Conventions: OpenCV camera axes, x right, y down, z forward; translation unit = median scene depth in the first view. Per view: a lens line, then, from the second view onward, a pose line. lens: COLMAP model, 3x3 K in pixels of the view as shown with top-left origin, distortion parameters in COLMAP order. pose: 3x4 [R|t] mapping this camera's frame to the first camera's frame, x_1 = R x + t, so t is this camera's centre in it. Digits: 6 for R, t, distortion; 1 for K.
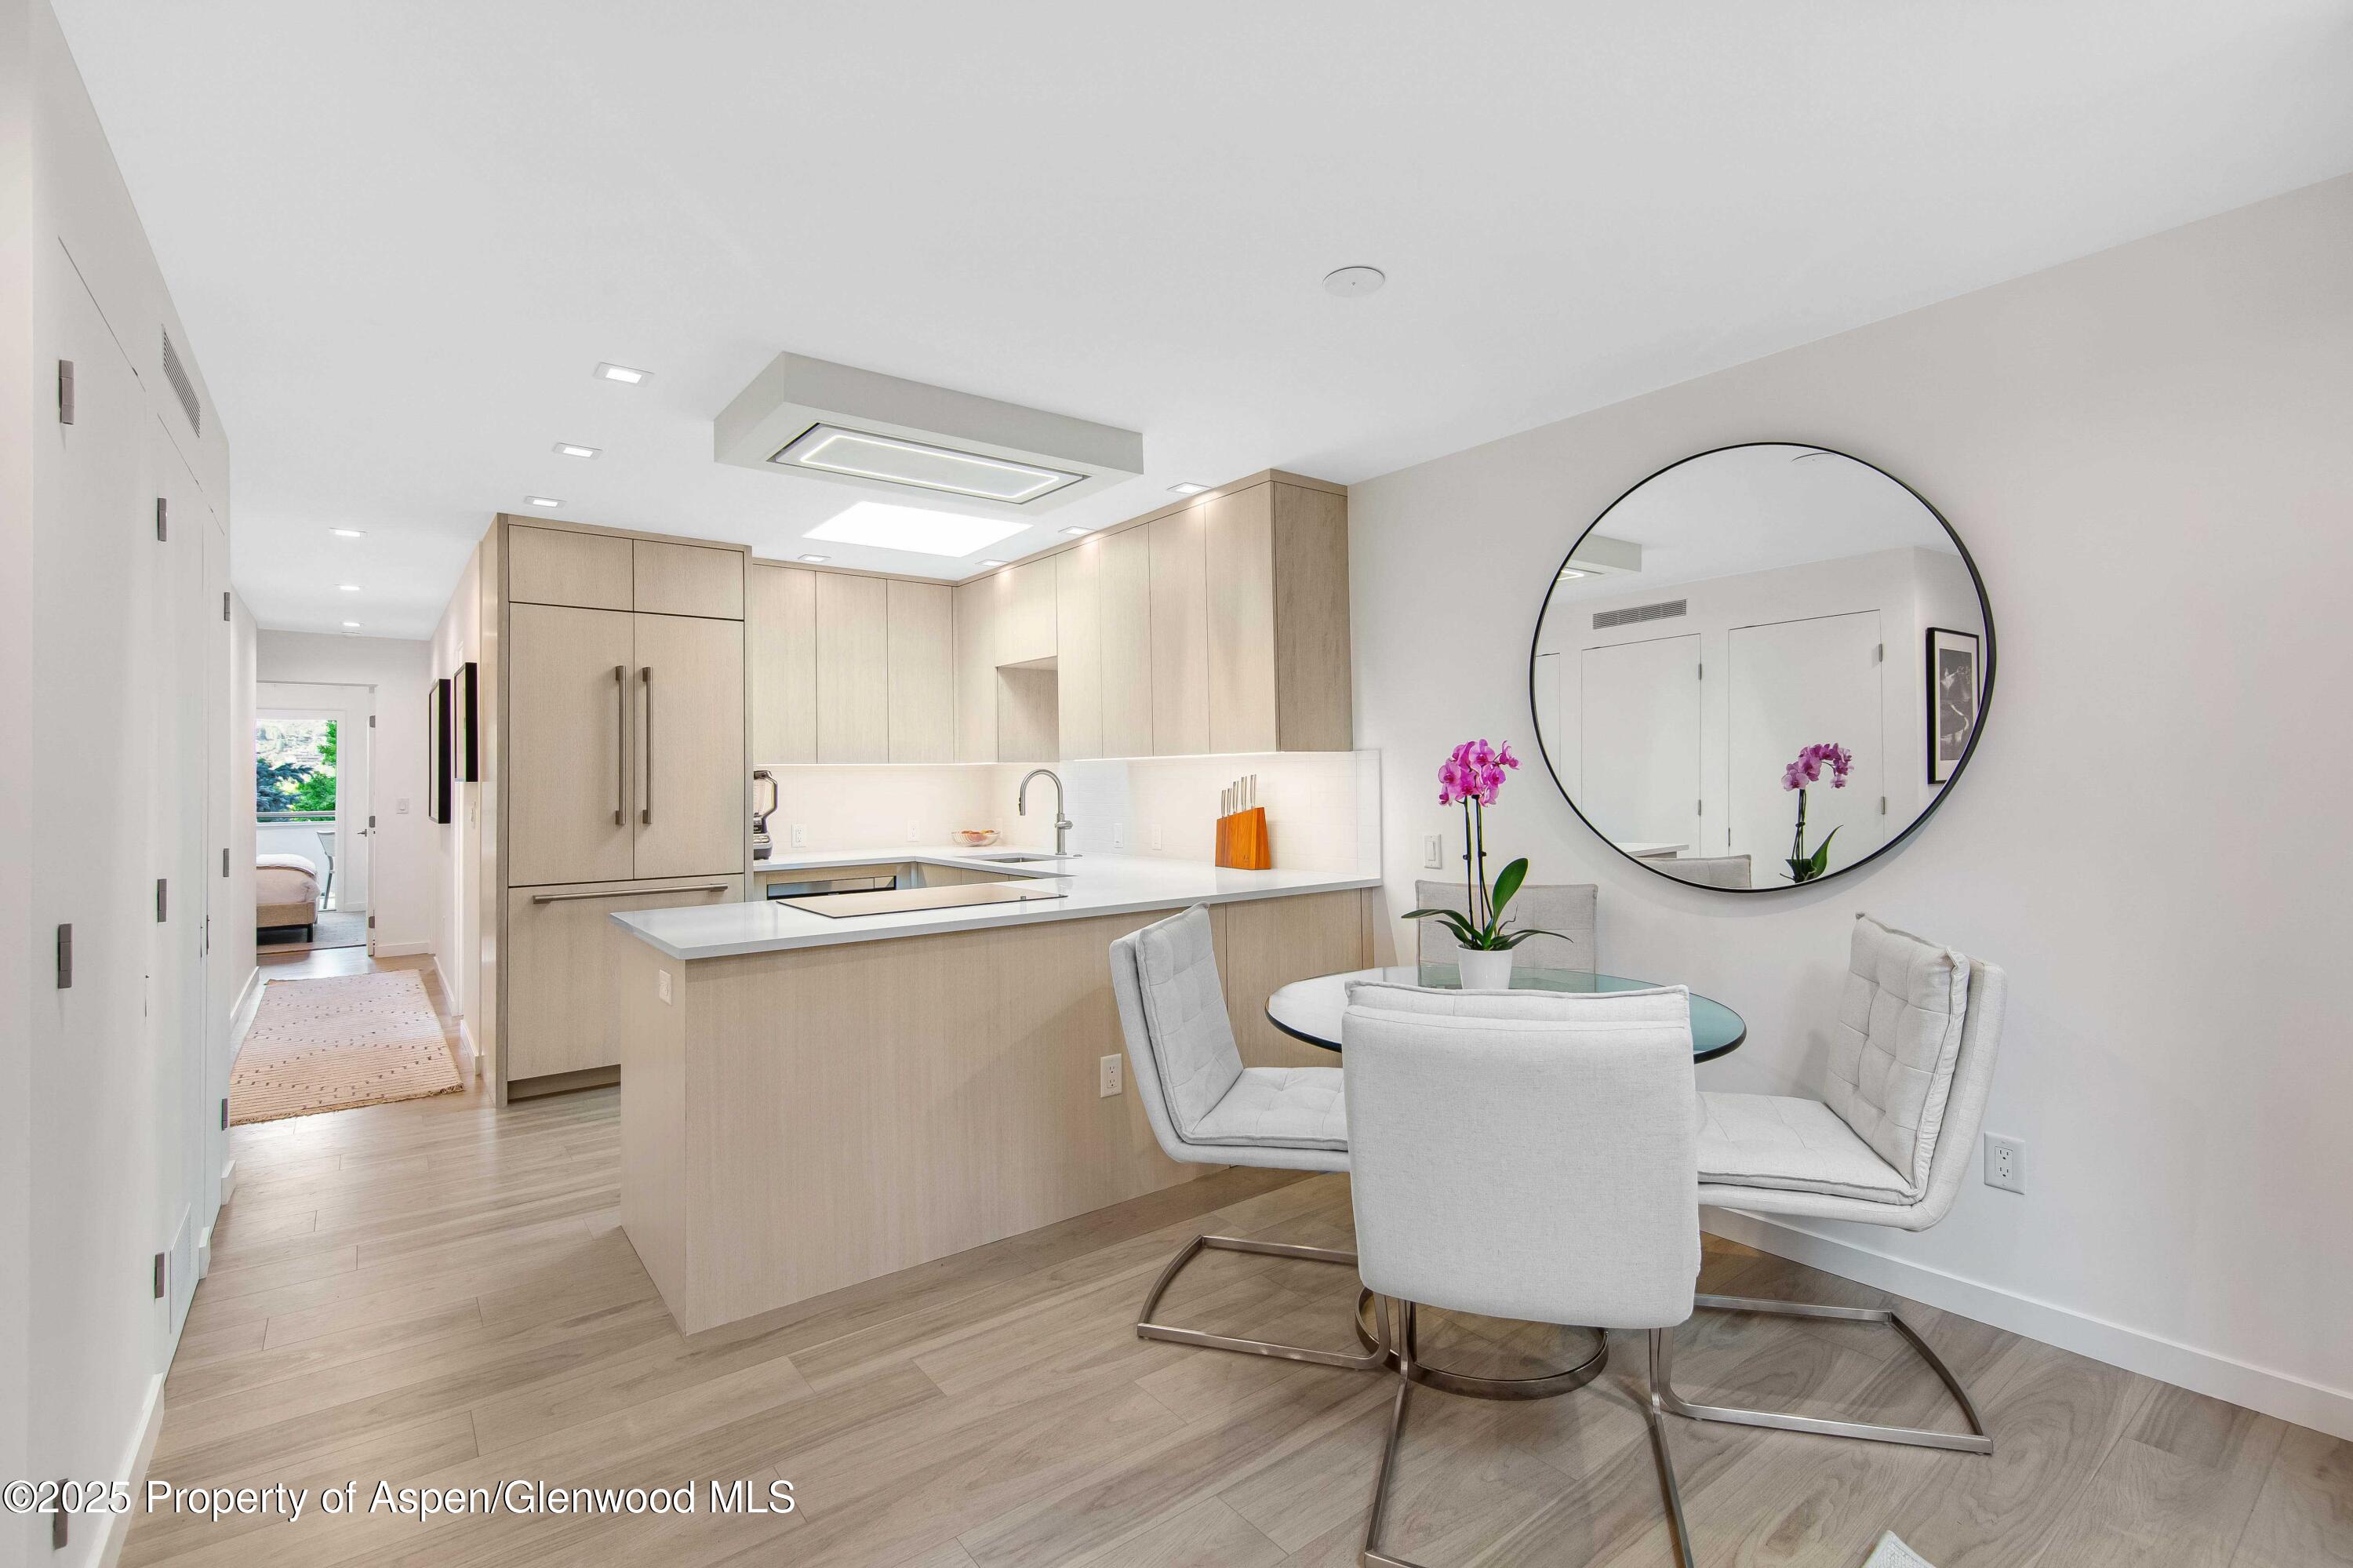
lens RADIAL K [[1070.0, 0, 1216.7], [0, 1070.0, 756.7], [0, 0, 1]] dist [-0.010499, -0.001192]
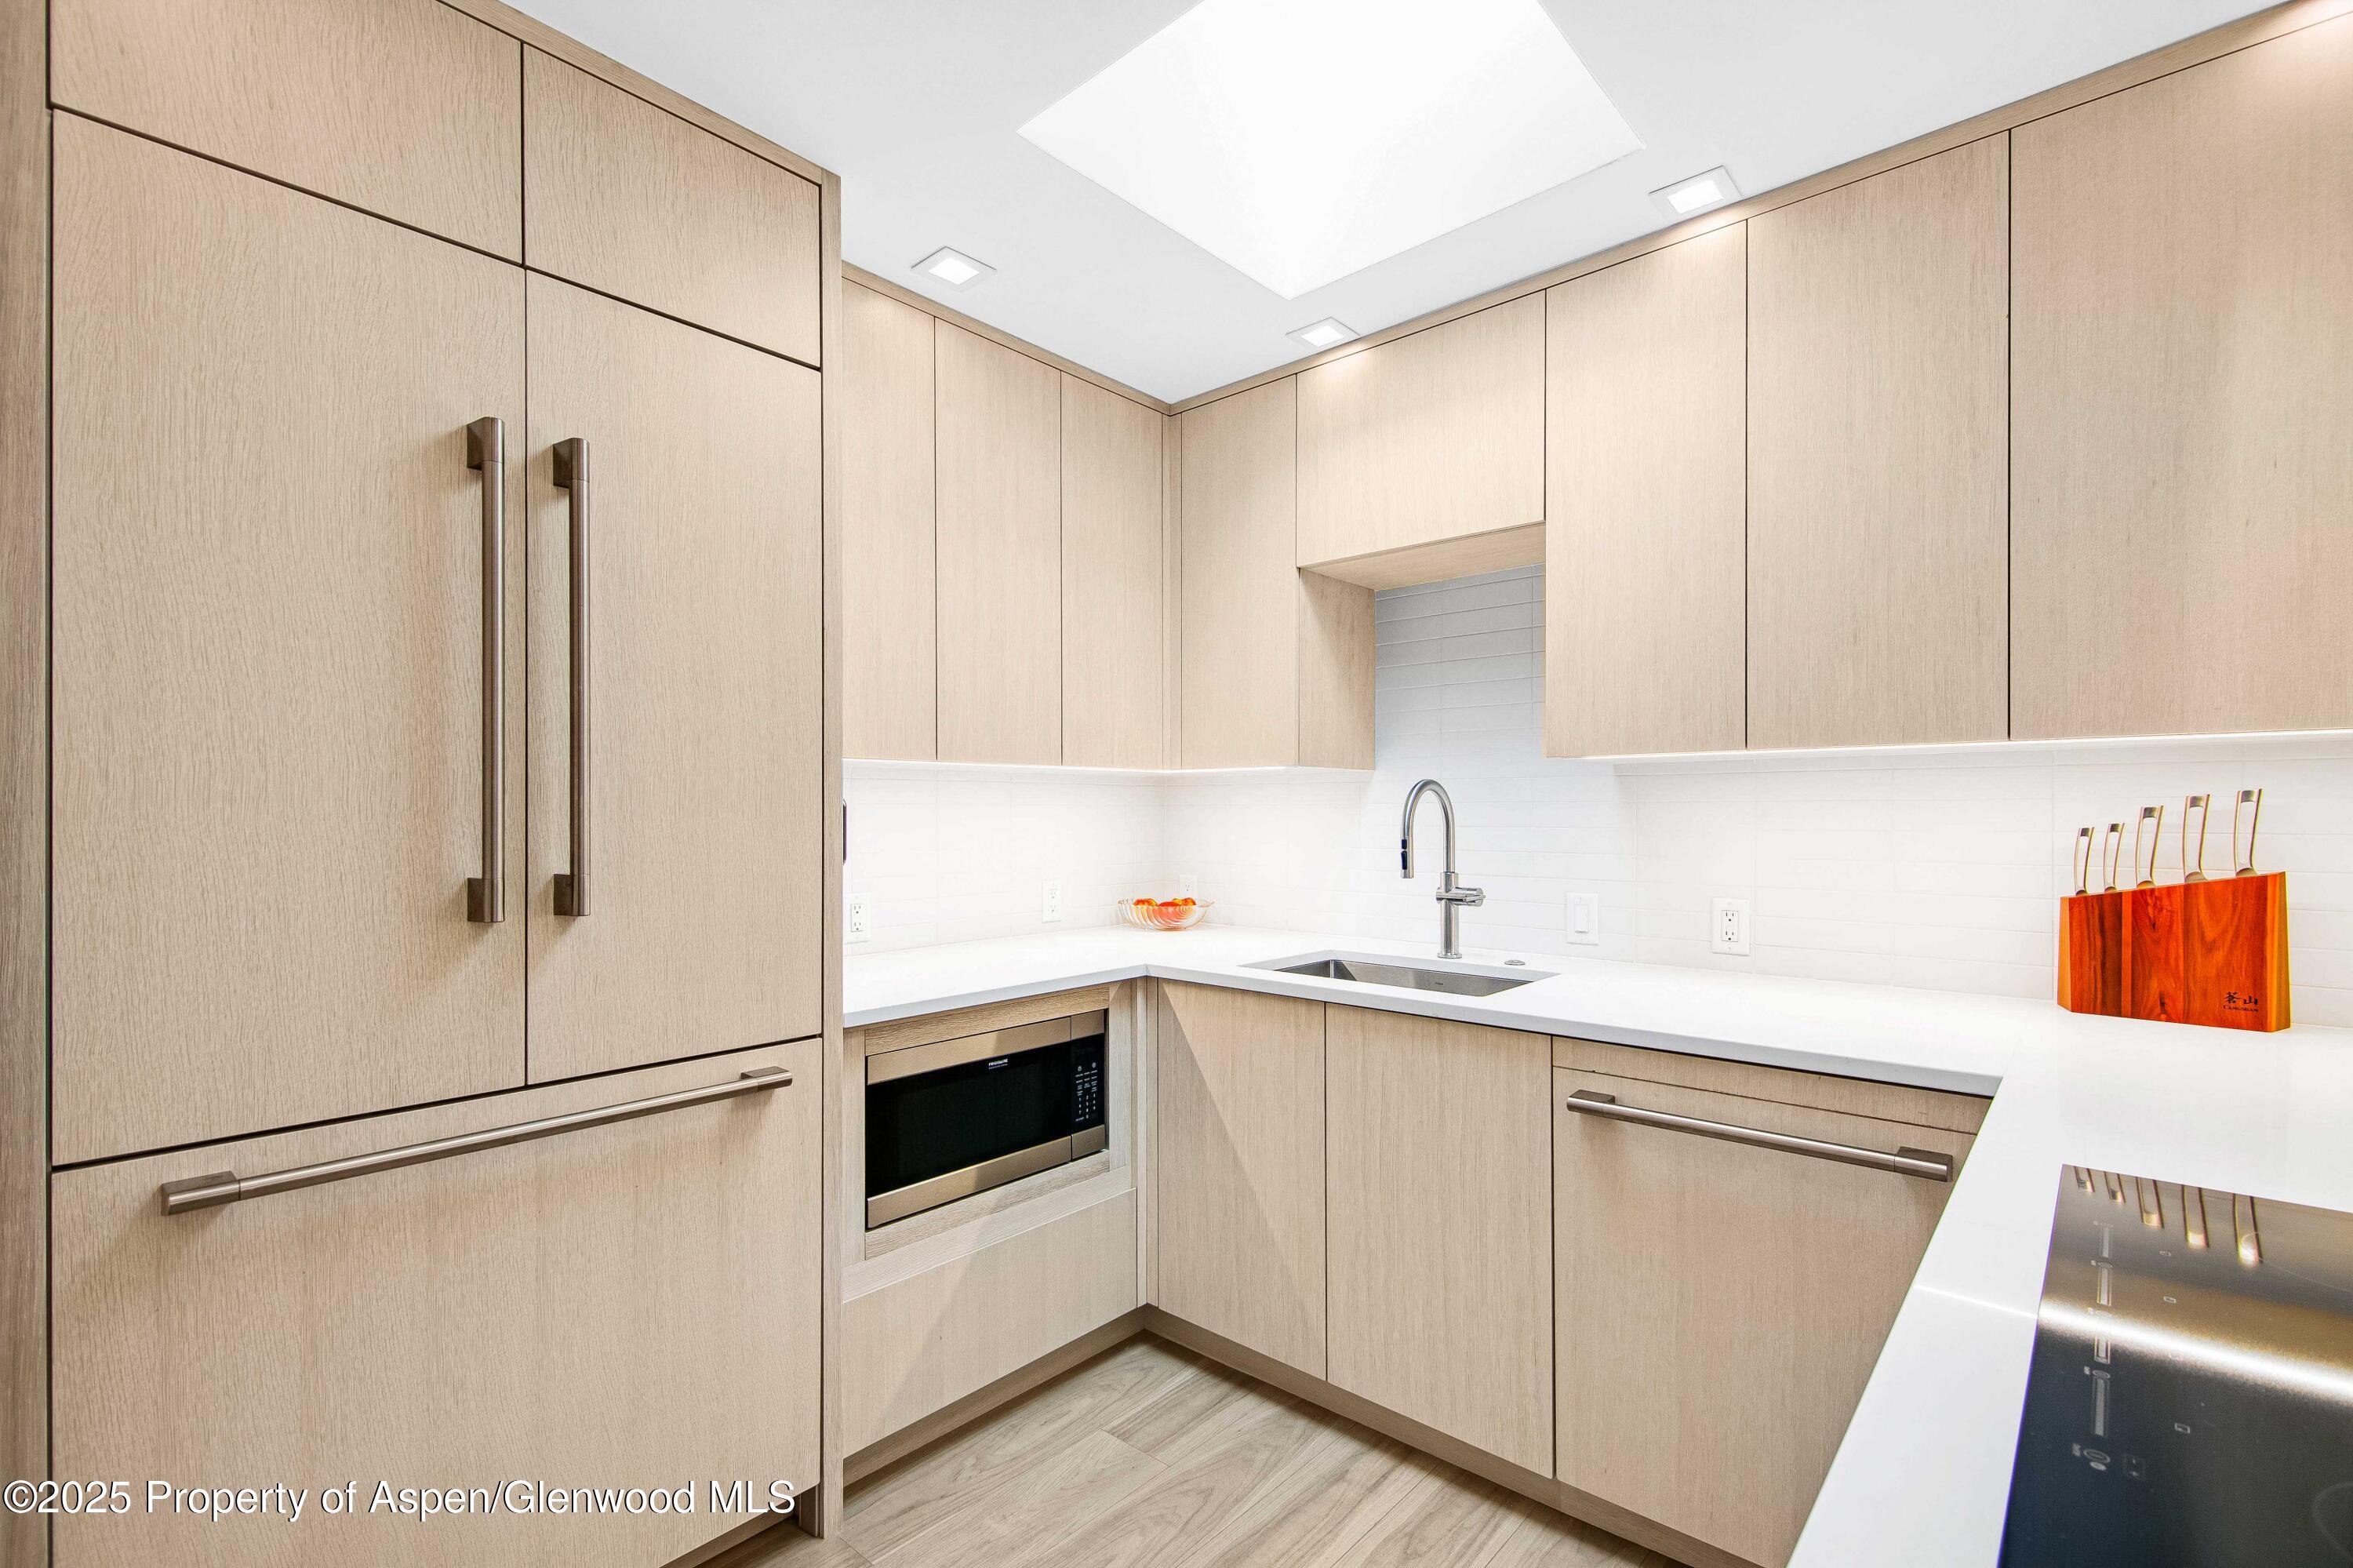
lens RADIAL K [[1045.0, 0, 1182.0], [0, 1045.0, 814.1], [0, 0, 1]] dist [0.001289, -0.000003]
pose [[0.986064, 0.009213, 0.166114, -0.395766], [-0.012528, 0.999743, 0.018917, 0.022410], [-0.165897, -0.020734, 0.985925, 0.640680]]
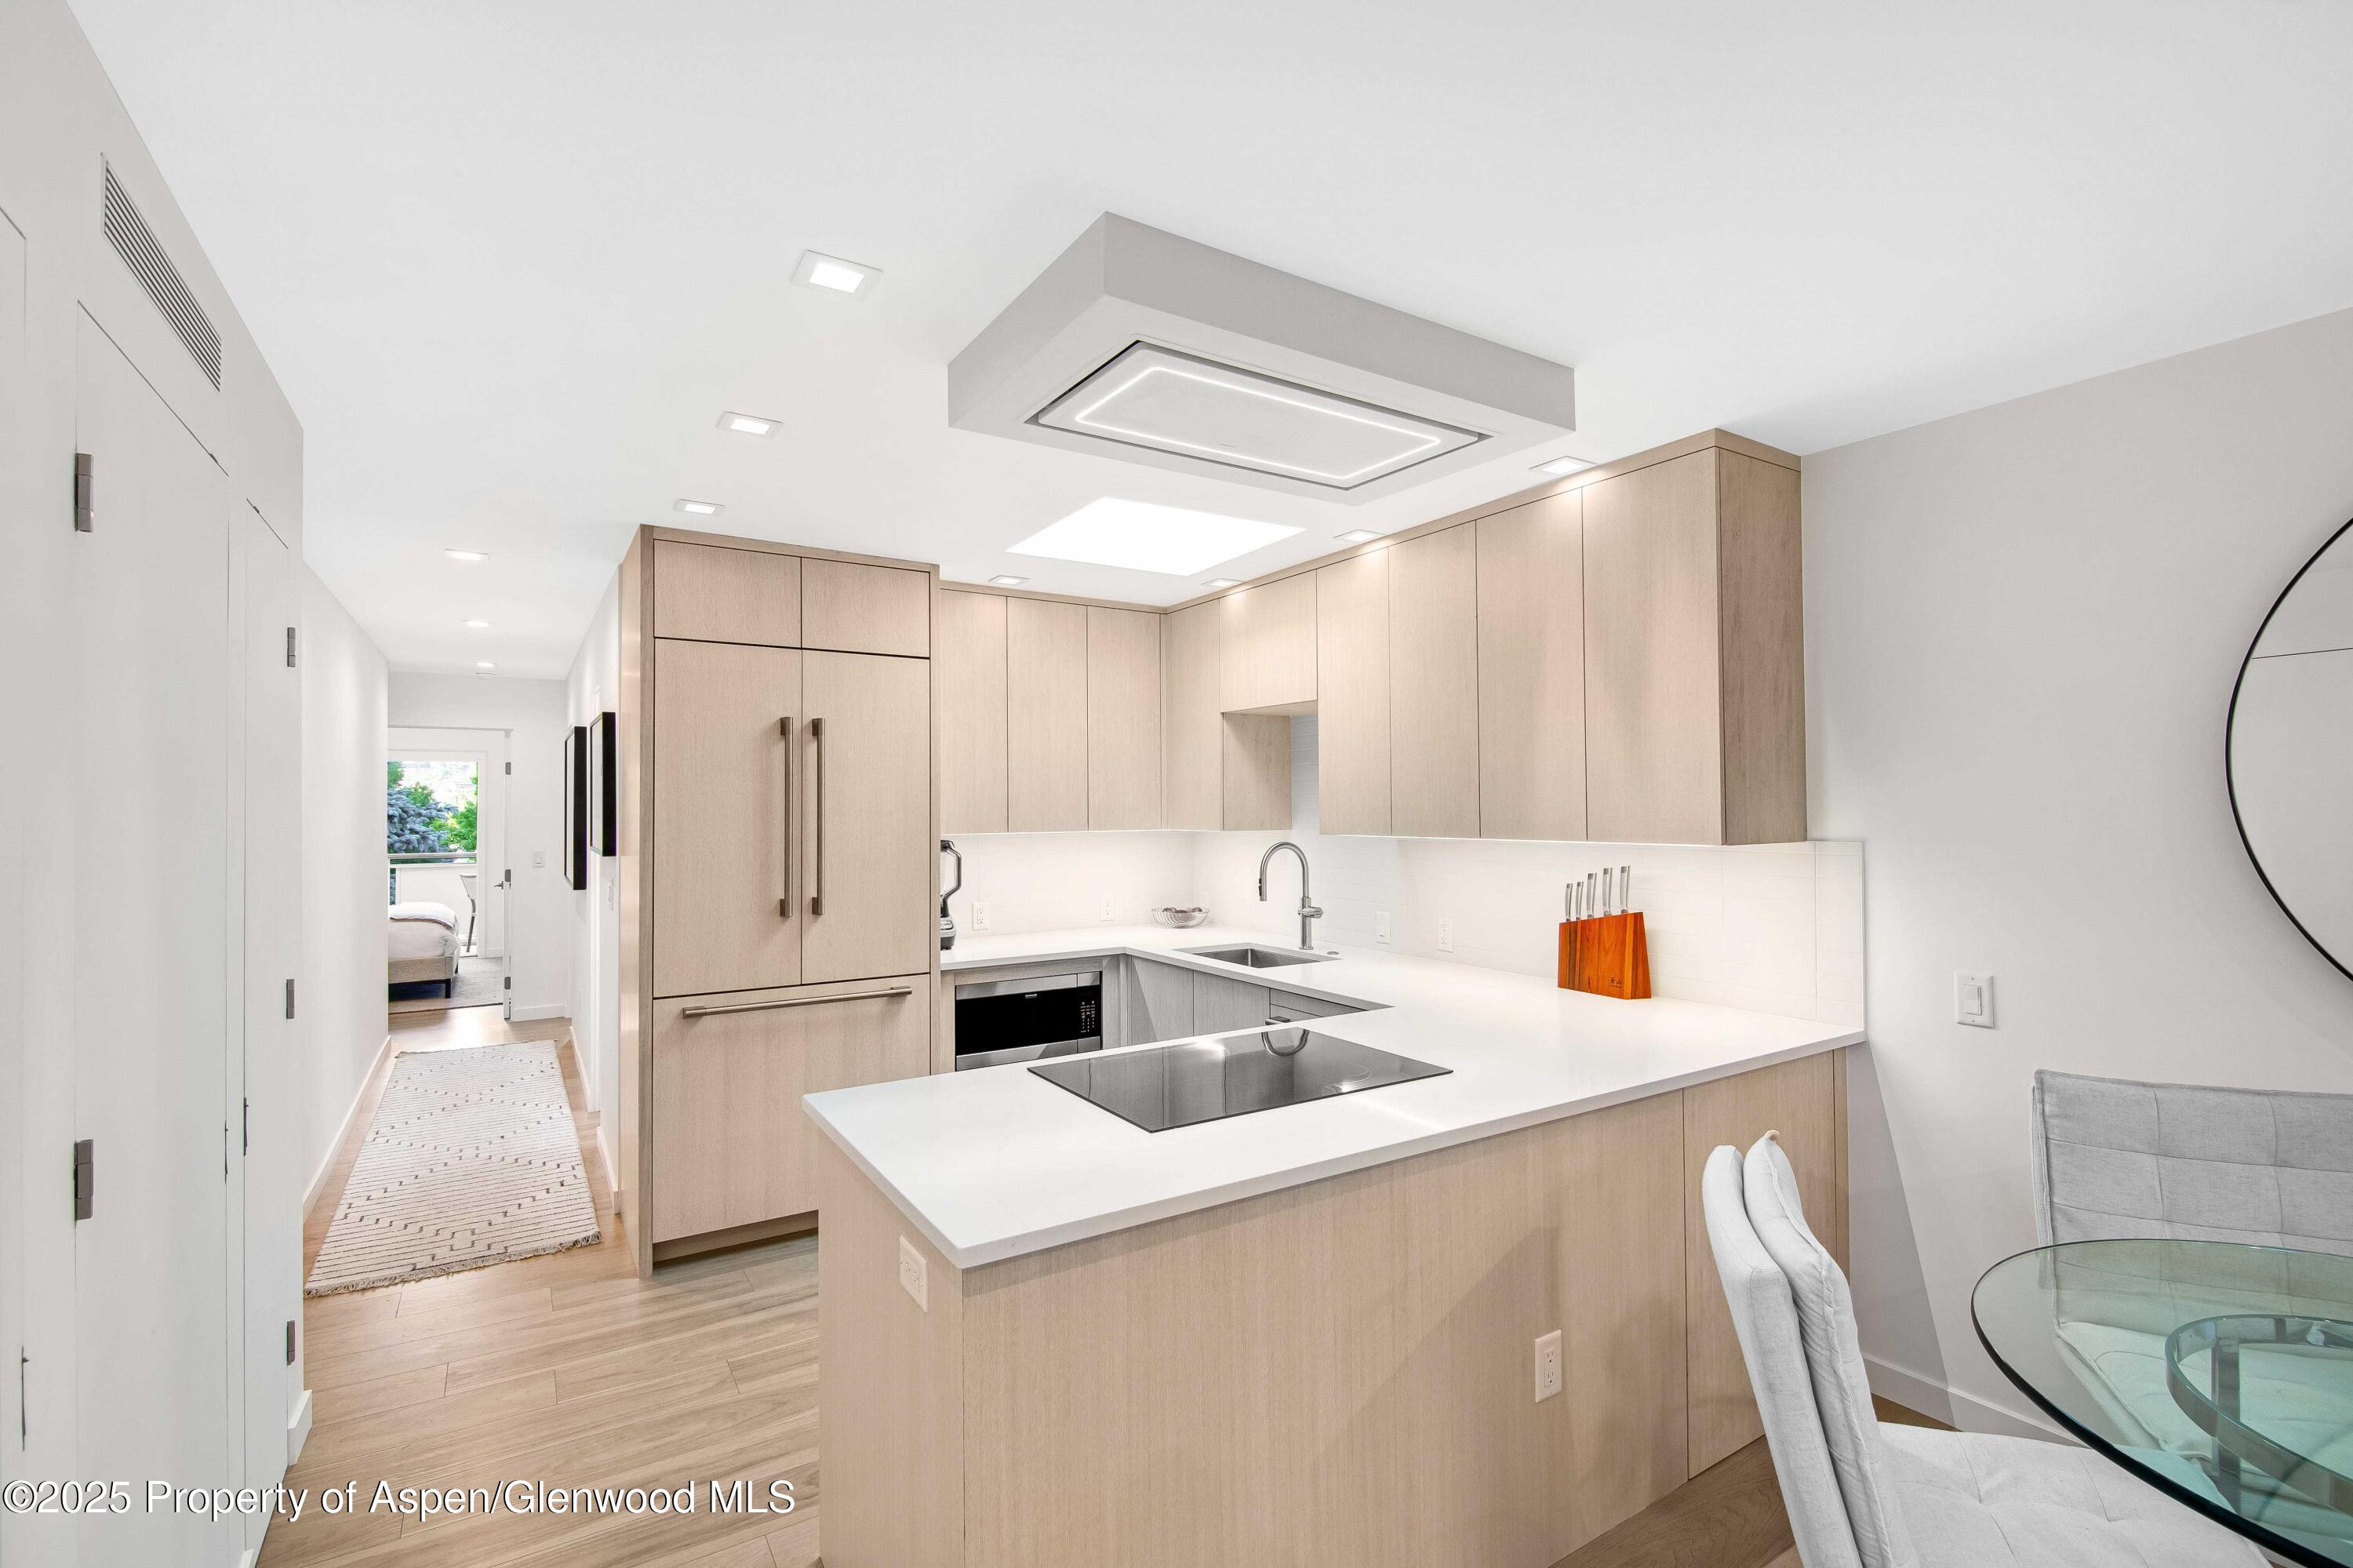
lens RADIAL K [[1054.8, 0, 1186.2], [0, 1054.8, 793.0], [0, 0, 1]] dist [0.001576, -0.005875]
pose [[0.994044, 0.004421, -0.108893, -0.172509], [-0.003630, 0.999966, 0.007462, -0.034613], [0.108922, -0.007022, 0.994025, 0.243833]]
